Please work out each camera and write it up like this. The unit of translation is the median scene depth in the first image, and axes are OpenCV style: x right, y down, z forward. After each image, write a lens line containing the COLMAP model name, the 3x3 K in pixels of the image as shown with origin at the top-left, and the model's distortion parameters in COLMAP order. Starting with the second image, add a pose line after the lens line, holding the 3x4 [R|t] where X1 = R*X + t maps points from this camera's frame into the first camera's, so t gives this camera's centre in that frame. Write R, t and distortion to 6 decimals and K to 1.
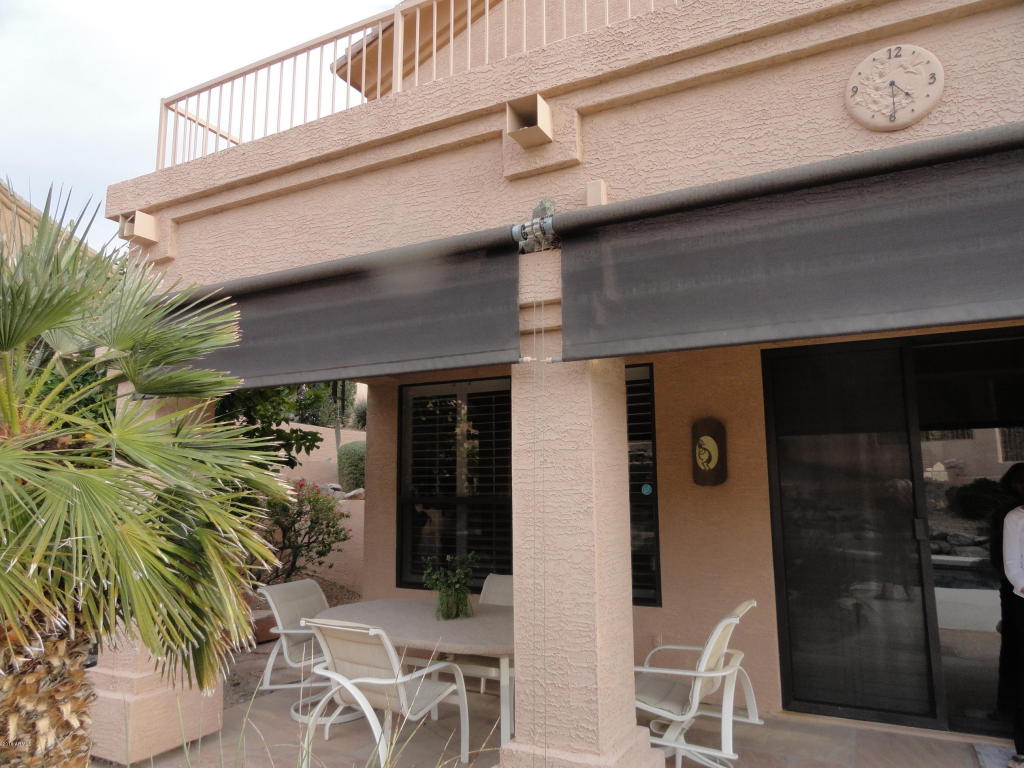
lens RADIAL K [[714.1, 0, 508.0], [0, 714.1, 385.7], [0, 0, 1]] dist [-0.013983, 0.012522]
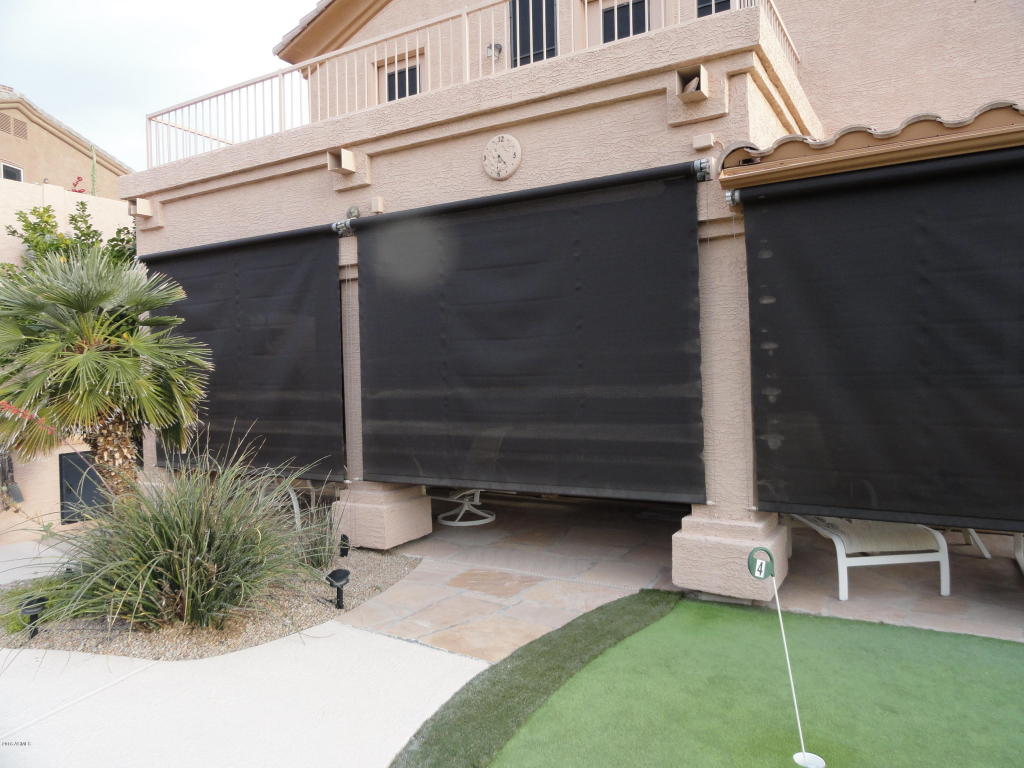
lens RADIAL K [[714.1, 0, 515.4], [0, 714.1, 378.8], [0, 0, 1]] dist [-0.013983, 0.012522]
pose [[0.999126, -0.019542, -0.036946, 0.631234], [0.025225, 0.986757, 0.160229, -0.127054], [0.033326, -0.161021, 0.986388, -1.028802]]
